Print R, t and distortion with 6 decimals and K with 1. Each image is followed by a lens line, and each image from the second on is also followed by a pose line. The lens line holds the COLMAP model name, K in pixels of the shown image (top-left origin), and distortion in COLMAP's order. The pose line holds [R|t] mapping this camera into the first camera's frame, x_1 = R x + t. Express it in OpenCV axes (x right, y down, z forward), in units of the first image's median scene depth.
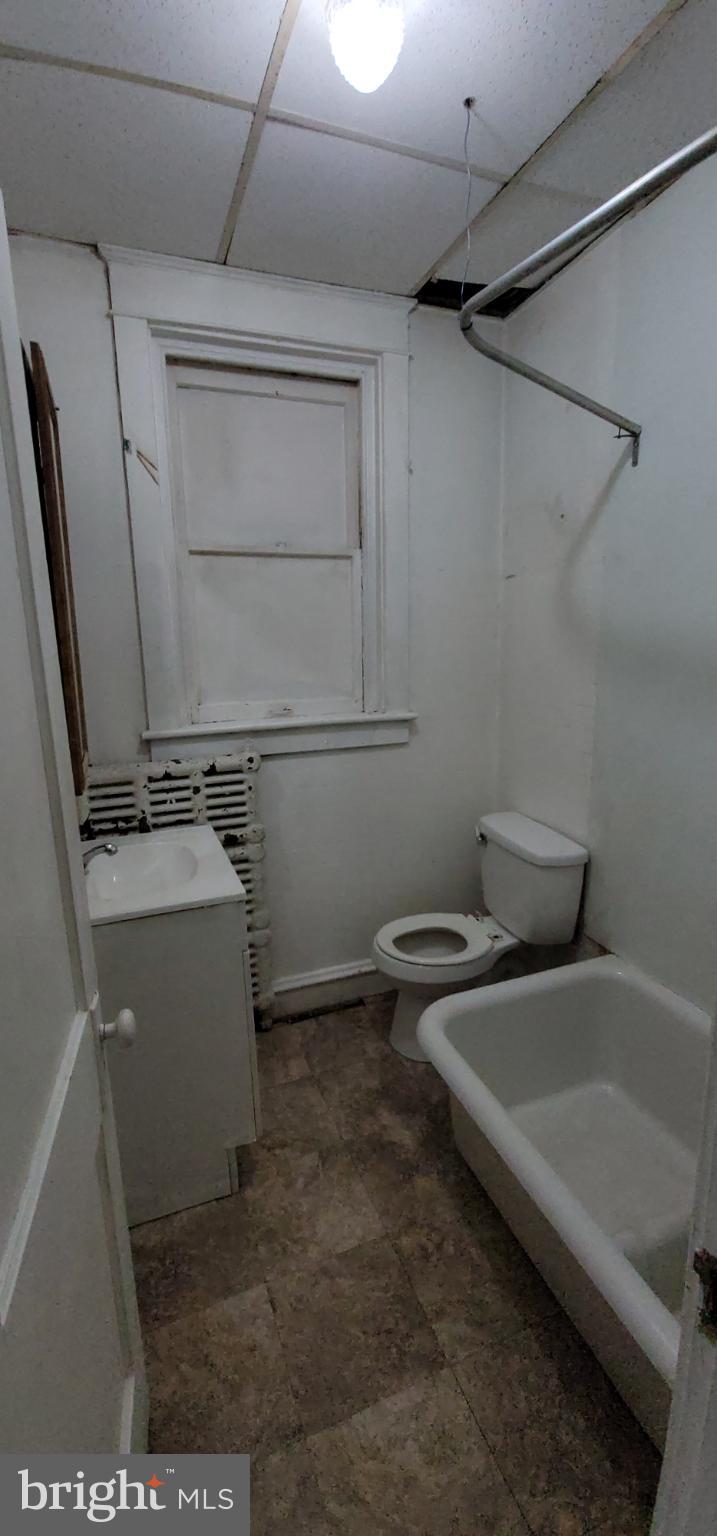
lens RADIAL K [[621.4, 0, 358.8], [0, 621.4, 761.9], [0, 0, 1]] dist [0.001845, -0.000542]
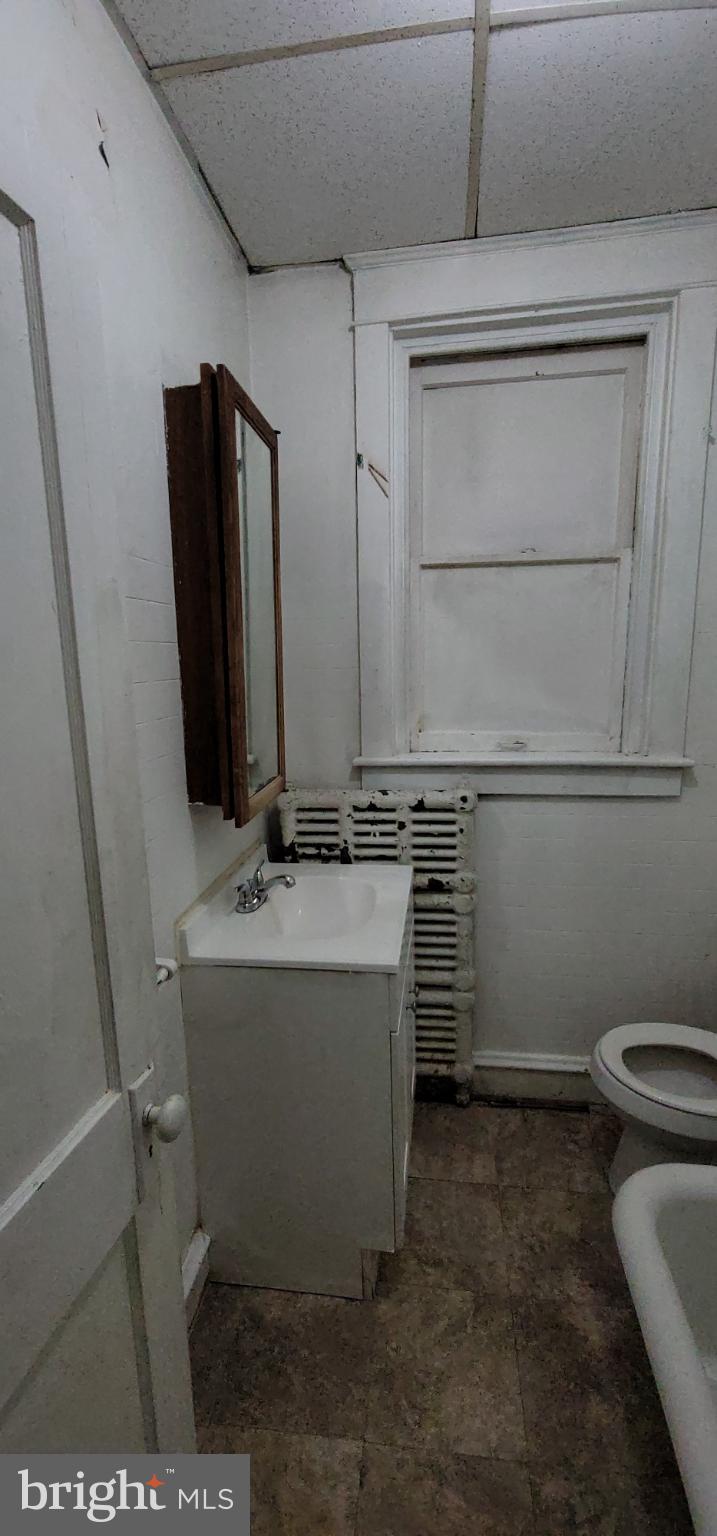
lens RADIAL K [[621.4, 0, 354.8], [0, 621.4, 763.3], [0, 0, 1]] dist [0.001845, -0.000542]
pose [[0.873578, 0.087320, -0.478787, 0.107472], [-0.093398, 0.995566, 0.011159, -0.049323], [0.477639, 0.034969, 0.877860, 0.155890]]
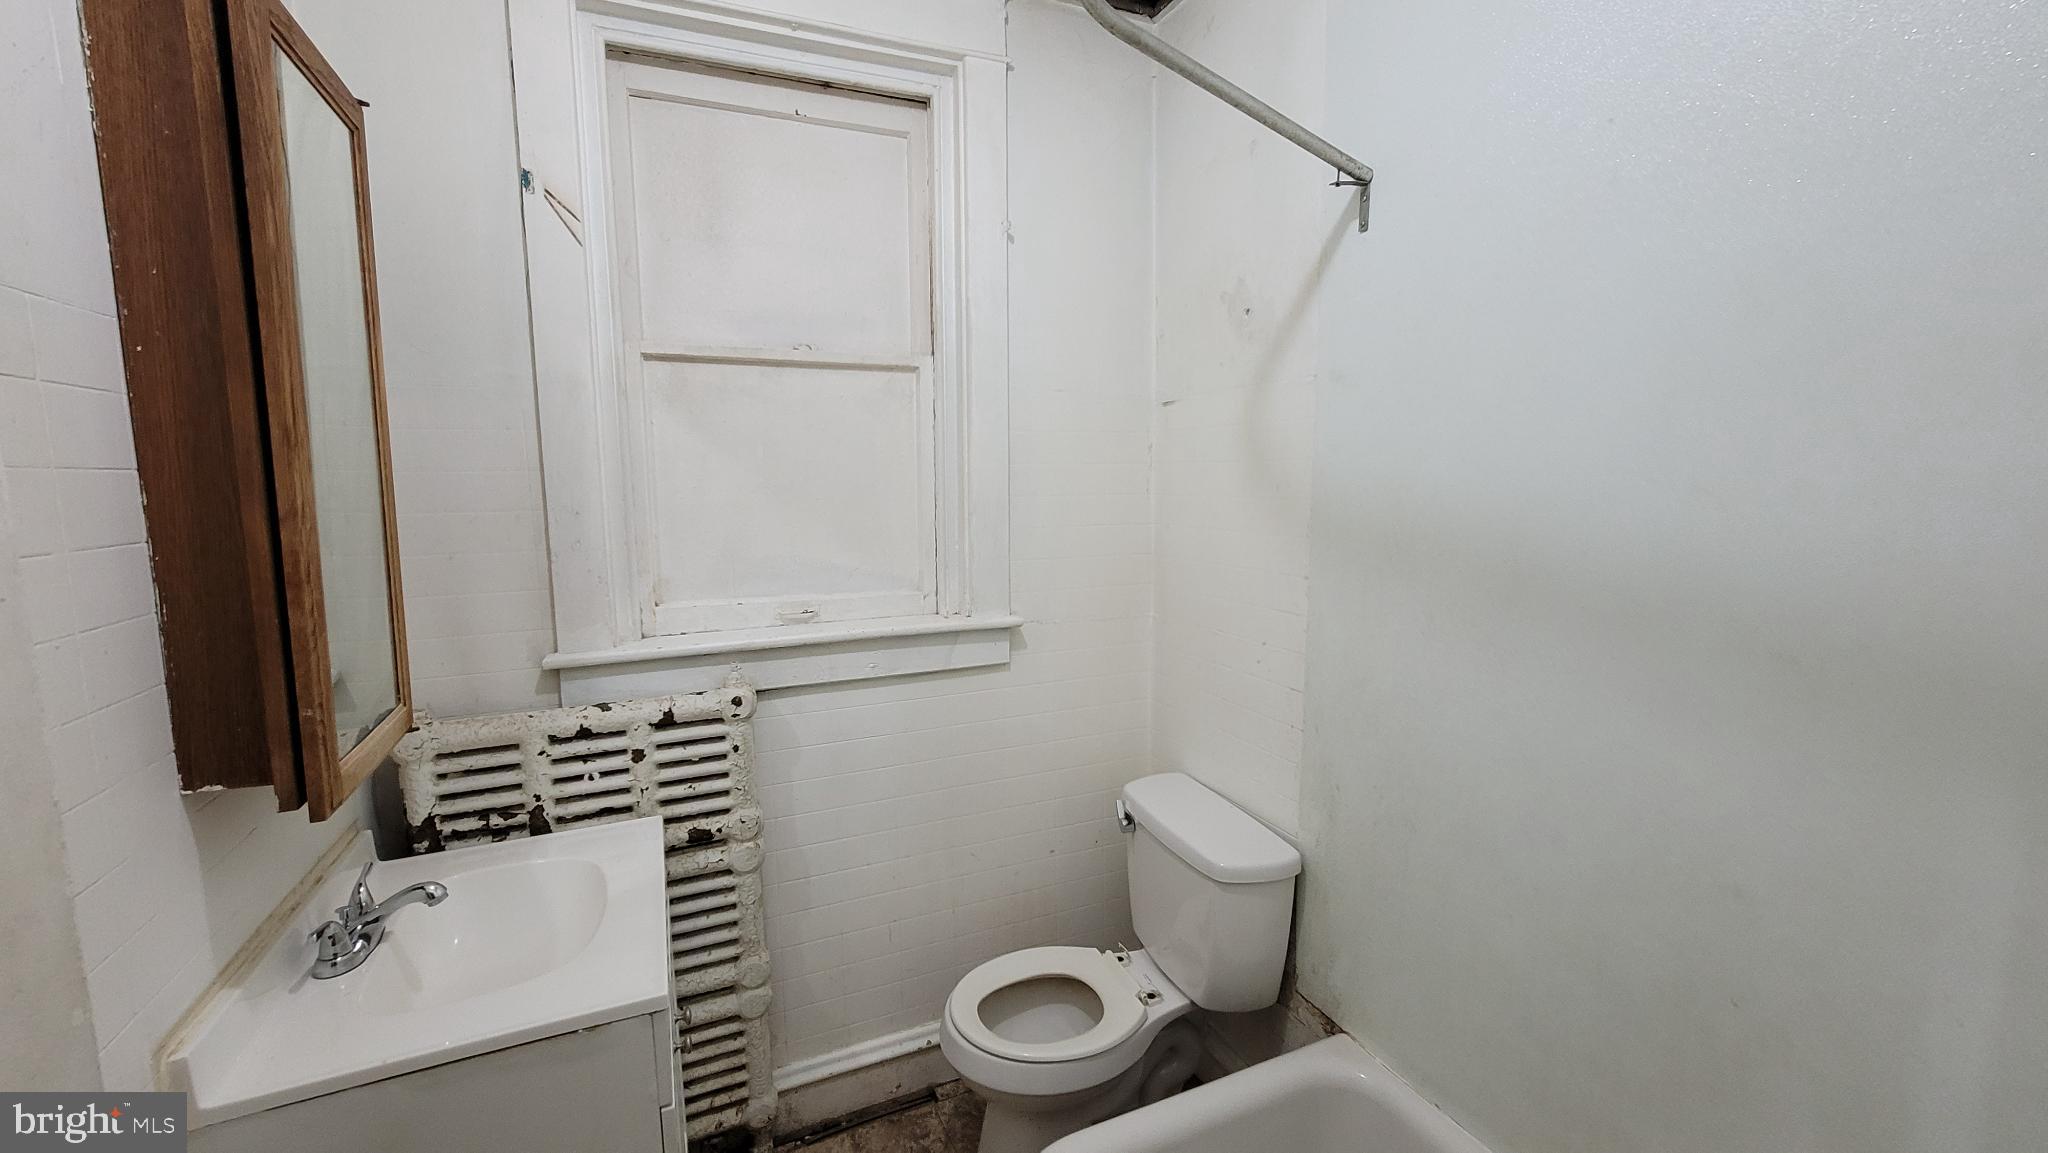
lens RADIAL K [[831.9, 0, 1018.6], [0, 831.9, 575.7], [0, 0, 1]] dist [-0.002020, 0.001925]
pose [[0.998882, 0.005229, 0.046981, 0.056908], [-0.001728, 0.997239, -0.074241, -0.064511], [-0.047240, 0.074077, 0.996133, 0.189584]]
